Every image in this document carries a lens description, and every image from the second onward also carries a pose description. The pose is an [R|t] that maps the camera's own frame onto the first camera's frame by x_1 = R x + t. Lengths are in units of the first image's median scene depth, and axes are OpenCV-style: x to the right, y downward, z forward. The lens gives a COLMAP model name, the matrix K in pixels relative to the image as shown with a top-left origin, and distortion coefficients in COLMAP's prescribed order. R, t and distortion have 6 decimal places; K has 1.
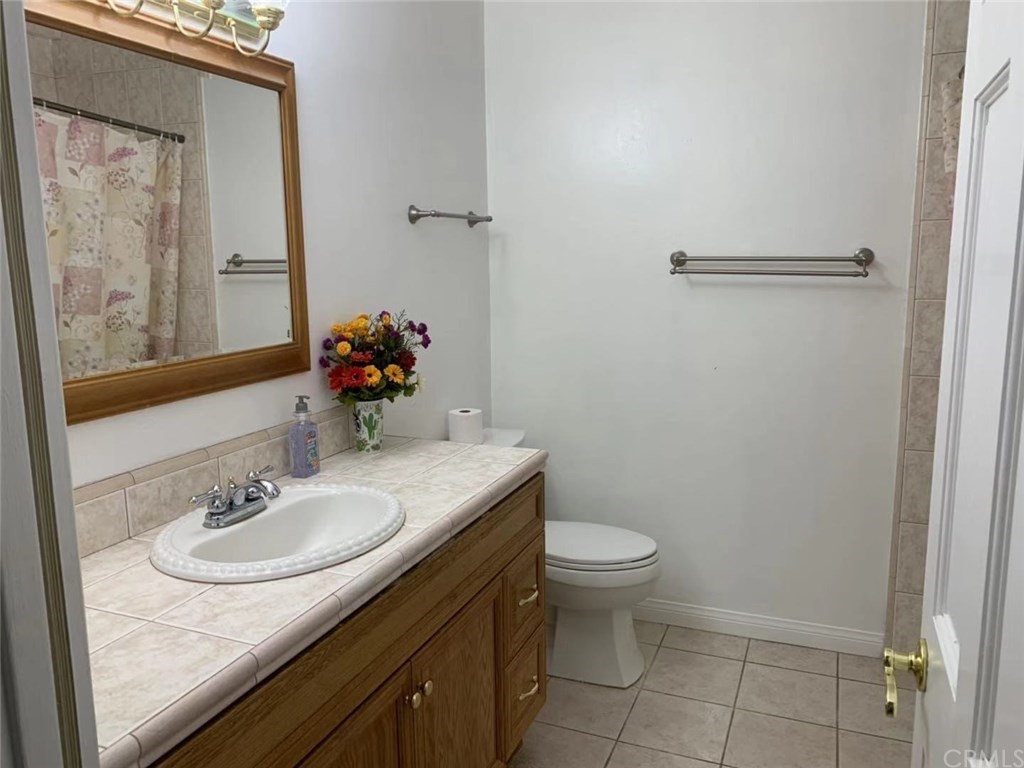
lens RADIAL K [[793.8, 0, 494.5], [0, 793.8, 387.6], [0, 0, 1]] dist [0.071599, -0.083494]
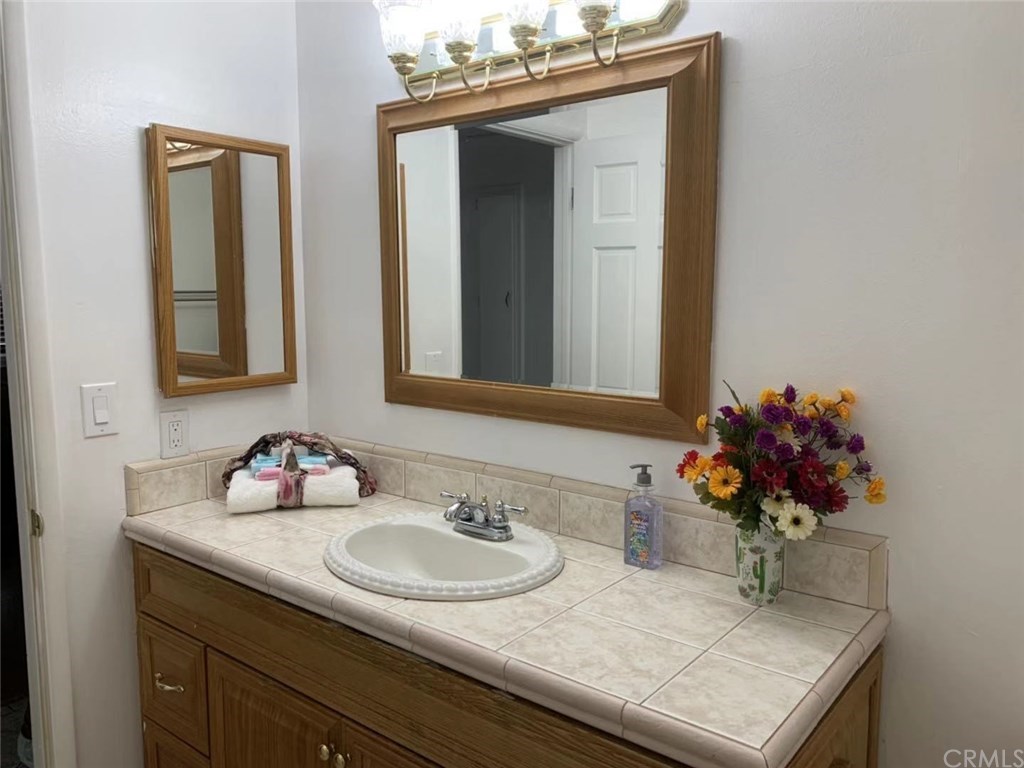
lens RADIAL K [[793.8, 0, 494.5], [0, 793.8, 387.6], [0, 0, 1]] dist [0.071599, -0.083494]
pose [[-0.284502, 0.139106, -0.948530, 0.602074], [-0.152177, 0.970319, 0.187945, -0.211547], [0.946520, 0.197816, -0.254889, 1.176710]]
